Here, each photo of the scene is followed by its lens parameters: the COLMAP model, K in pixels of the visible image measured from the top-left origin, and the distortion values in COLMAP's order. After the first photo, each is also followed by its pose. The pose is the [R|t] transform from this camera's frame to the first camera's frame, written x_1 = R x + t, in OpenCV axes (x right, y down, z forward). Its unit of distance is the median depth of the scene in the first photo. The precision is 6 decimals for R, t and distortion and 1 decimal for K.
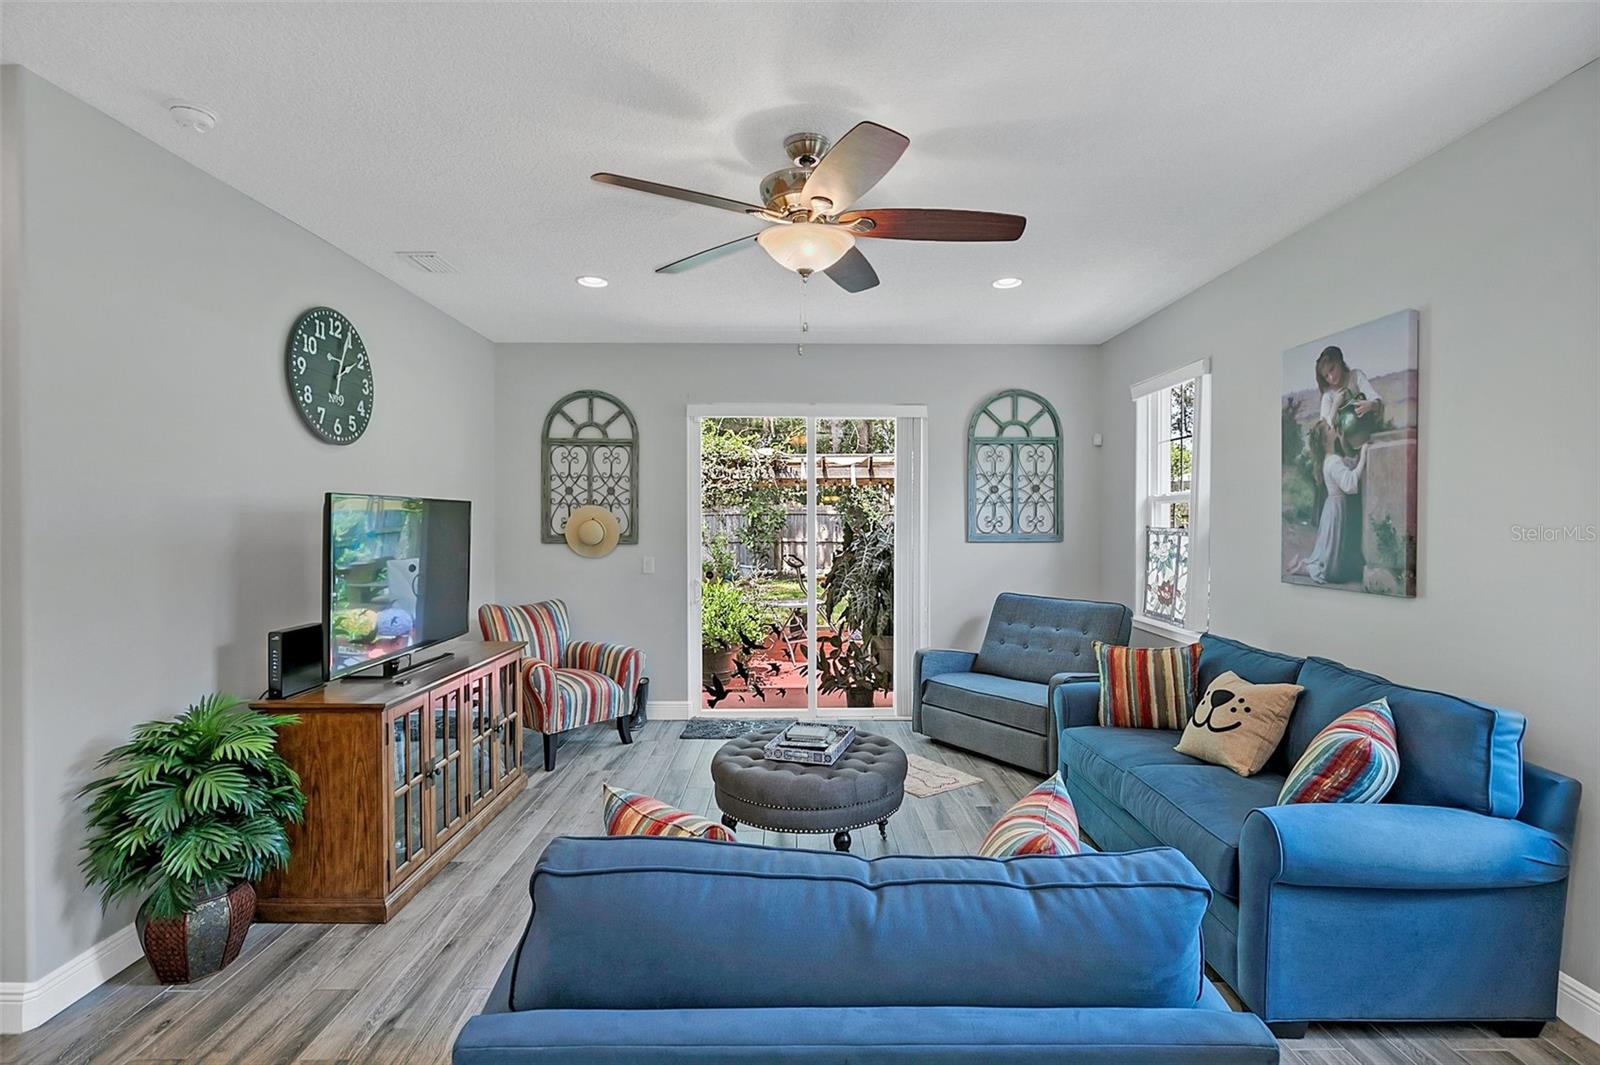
lens RADIAL K [[742.9, 0, 798.1], [0, 742.9, 528.1], [0, 0, 1]] dist [-0.005982, 0.002054]
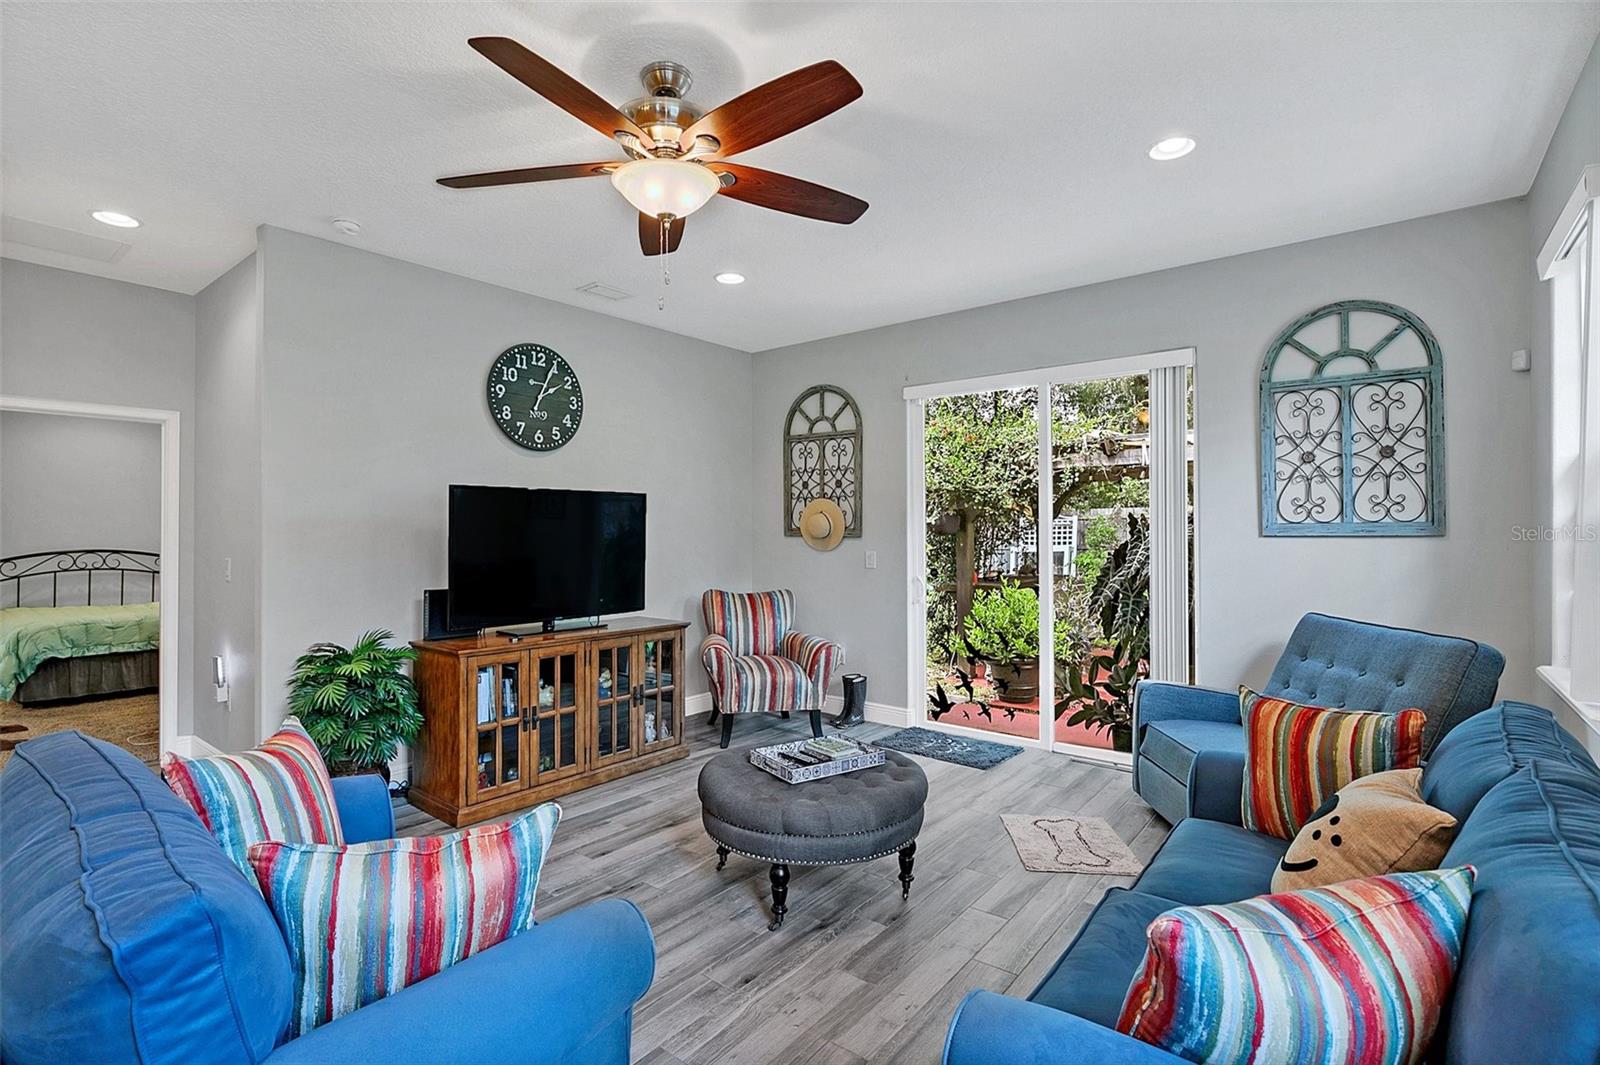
lens RADIAL K [[742.9, 0, 795.3], [0, 742.9, 529.3], [0, 0, 1]] dist [-0.005982, 0.002054]
pose [[0.773645, -0.003850, -0.633608, 0.447109], [-0.003027, 0.999948, -0.009773, 0.027635], [0.633612, 0.009479, 0.773593, 0.262682]]
